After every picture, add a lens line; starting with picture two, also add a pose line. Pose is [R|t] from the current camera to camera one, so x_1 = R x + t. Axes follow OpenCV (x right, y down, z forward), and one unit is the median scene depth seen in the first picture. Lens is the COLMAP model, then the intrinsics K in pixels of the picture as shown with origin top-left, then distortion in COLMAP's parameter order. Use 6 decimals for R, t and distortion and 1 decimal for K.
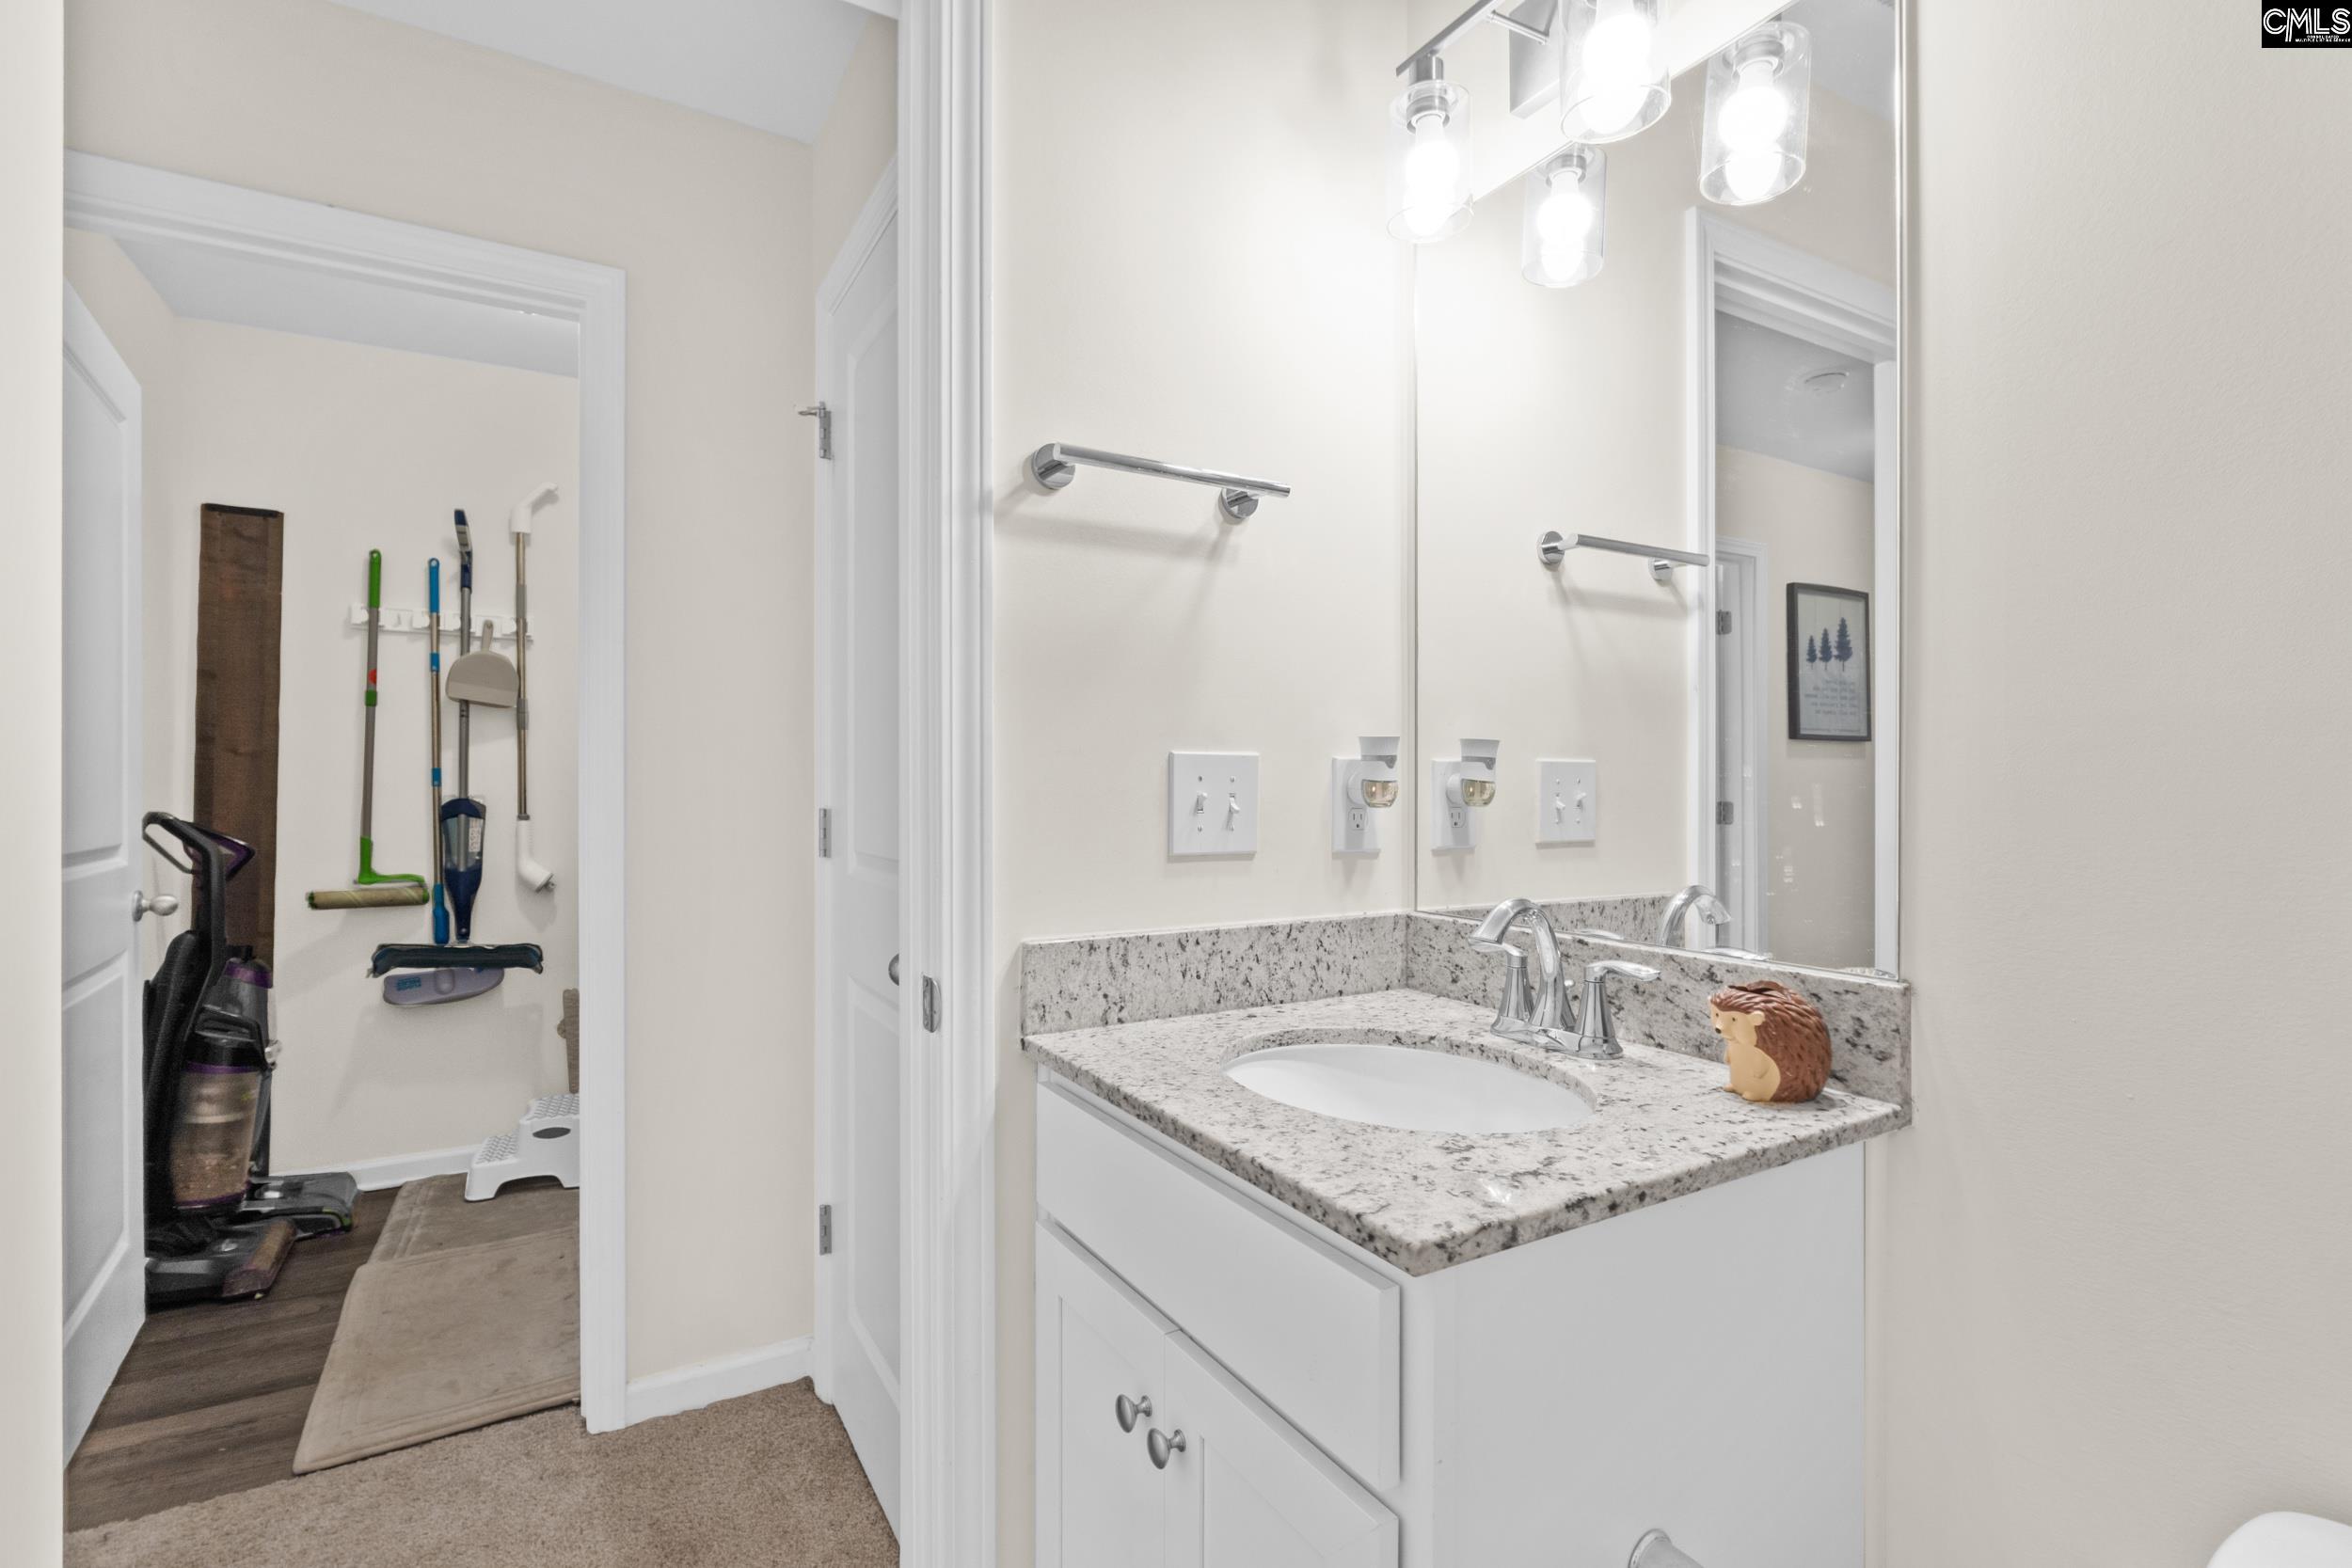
lens RADIAL K [[1096.4, 0, 1176.3], [0, 1096.4, 784.5], [0, 0, 1]] dist [-0.008954, -0.001024]
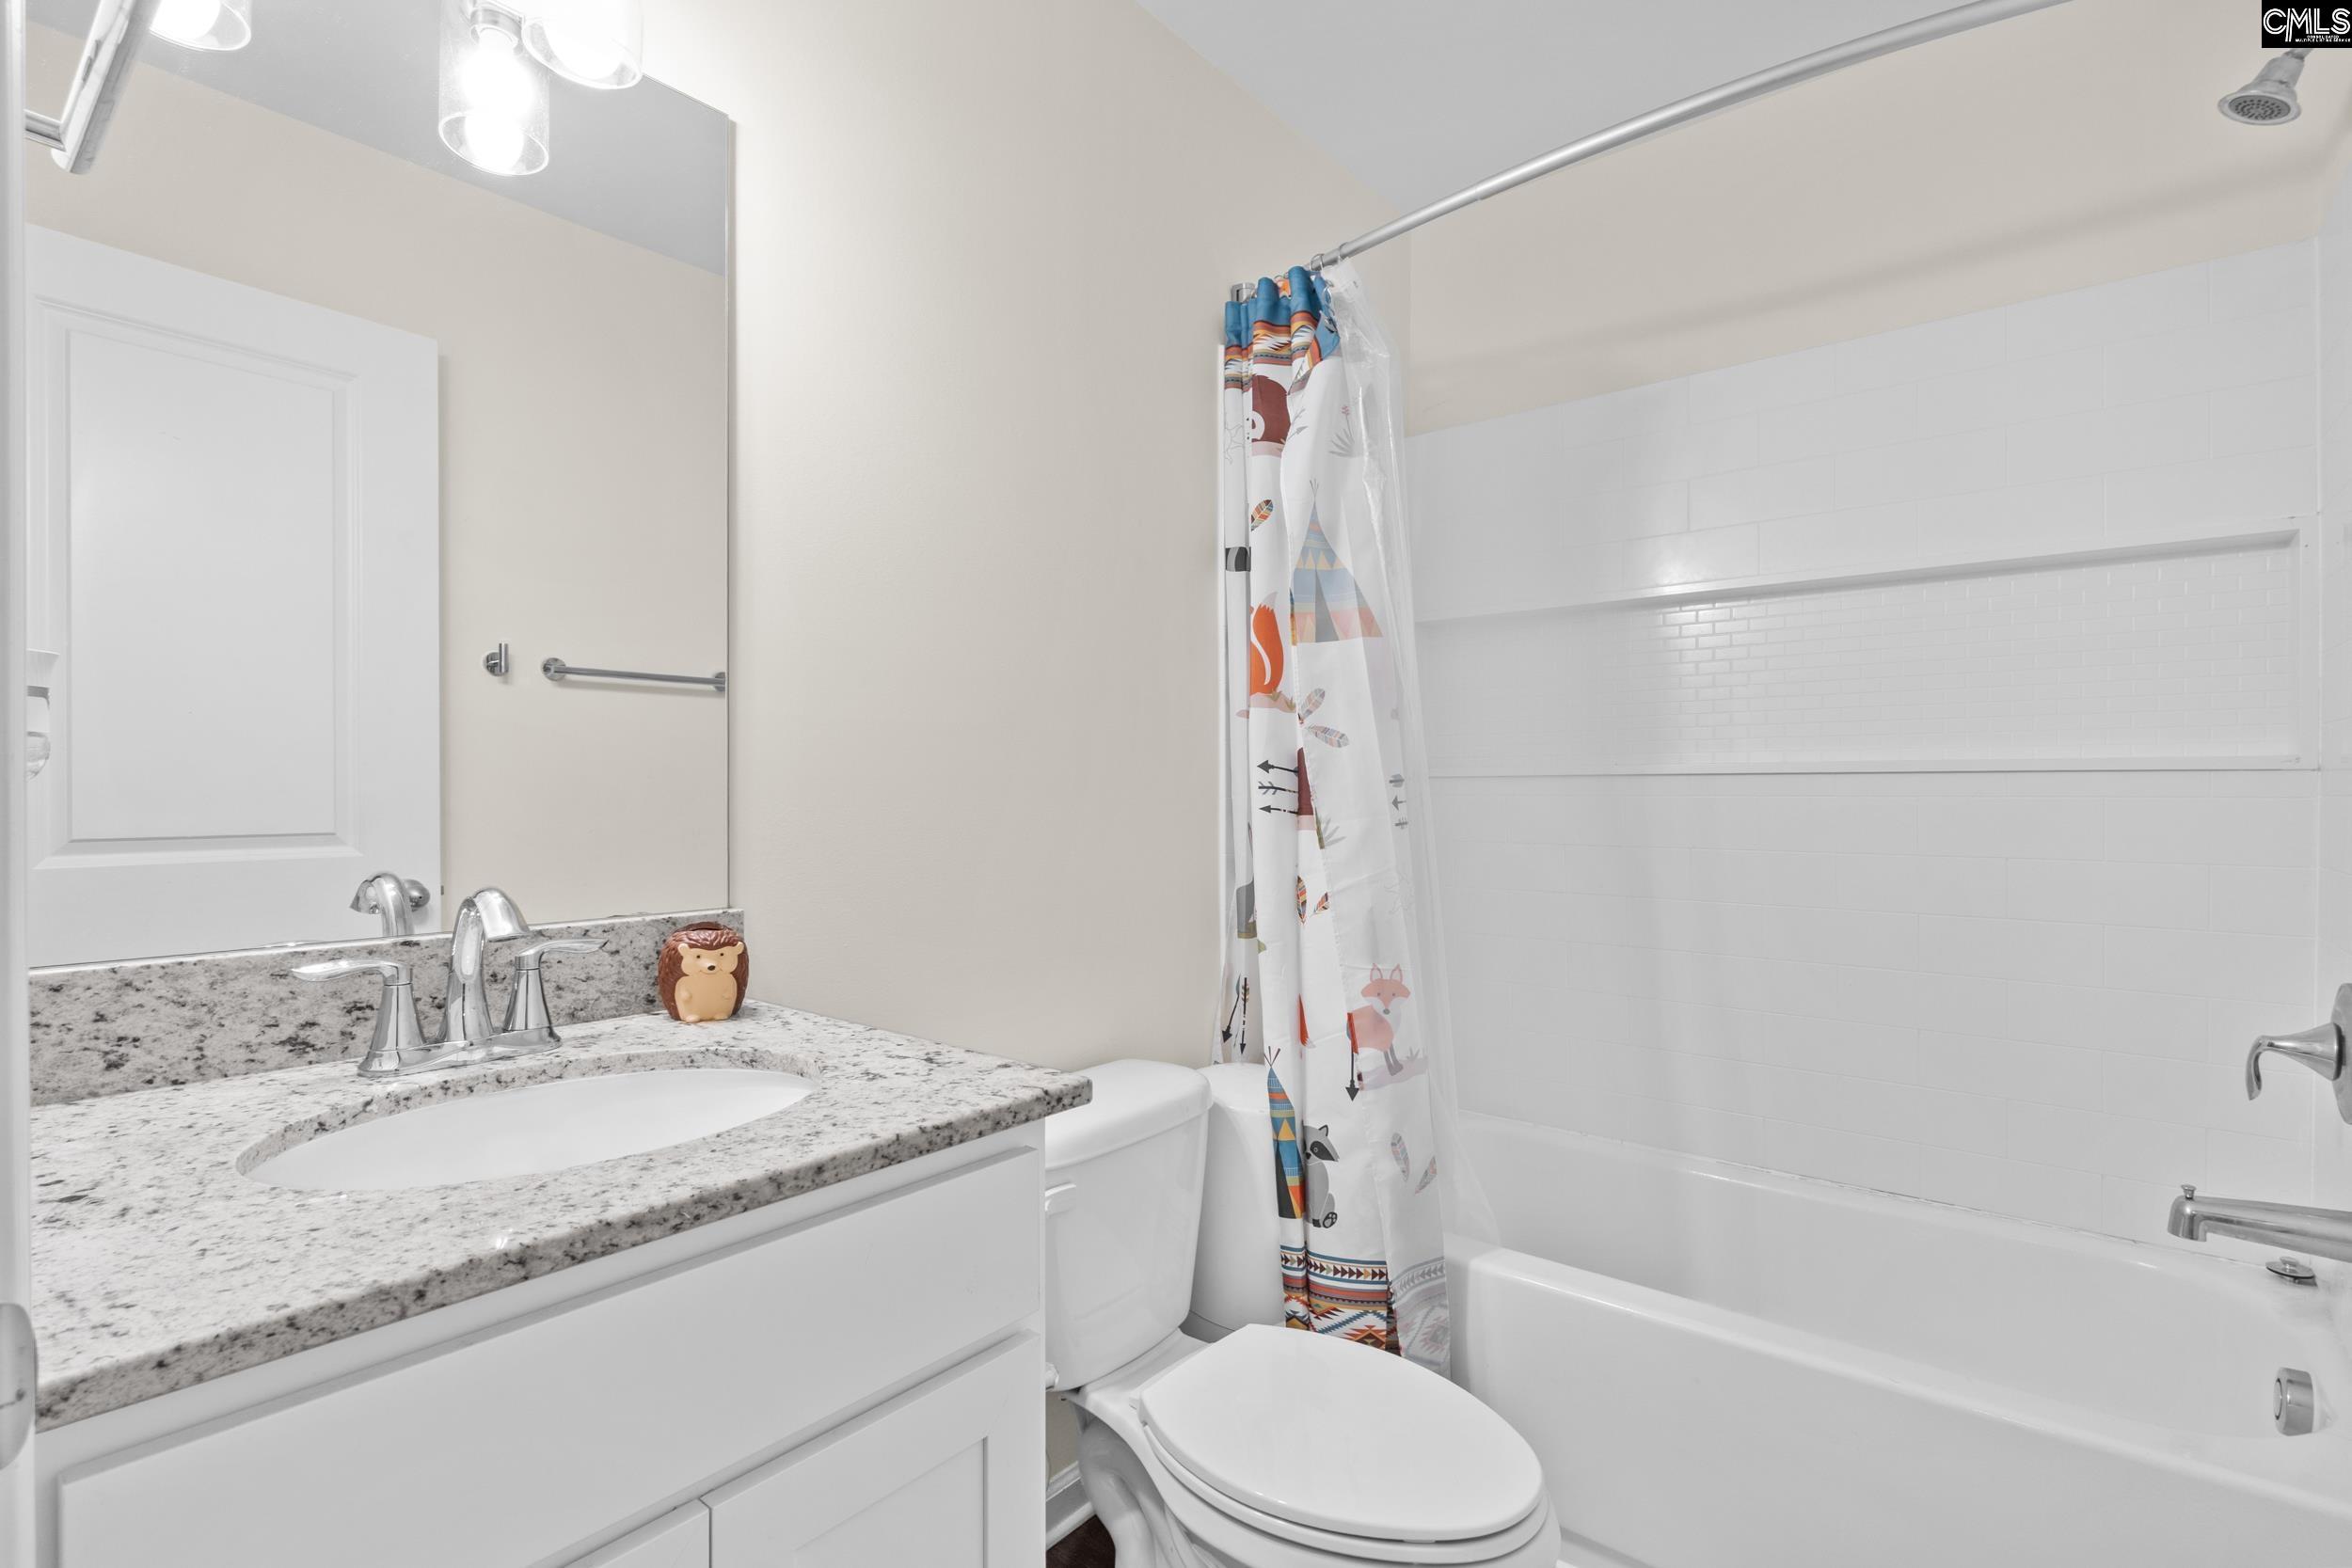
lens RADIAL K [[1096.4, 0, 1174.2], [0, 1096.4, 785.8], [0, 0, 1]] dist [-0.008954, -0.001024]
pose [[-0.361842, 0.008360, 0.932202, -0.744910], [0.004735, 0.999963, -0.007130, 0.043272], [-0.932228, 0.001834, -0.361868, 0.945729]]
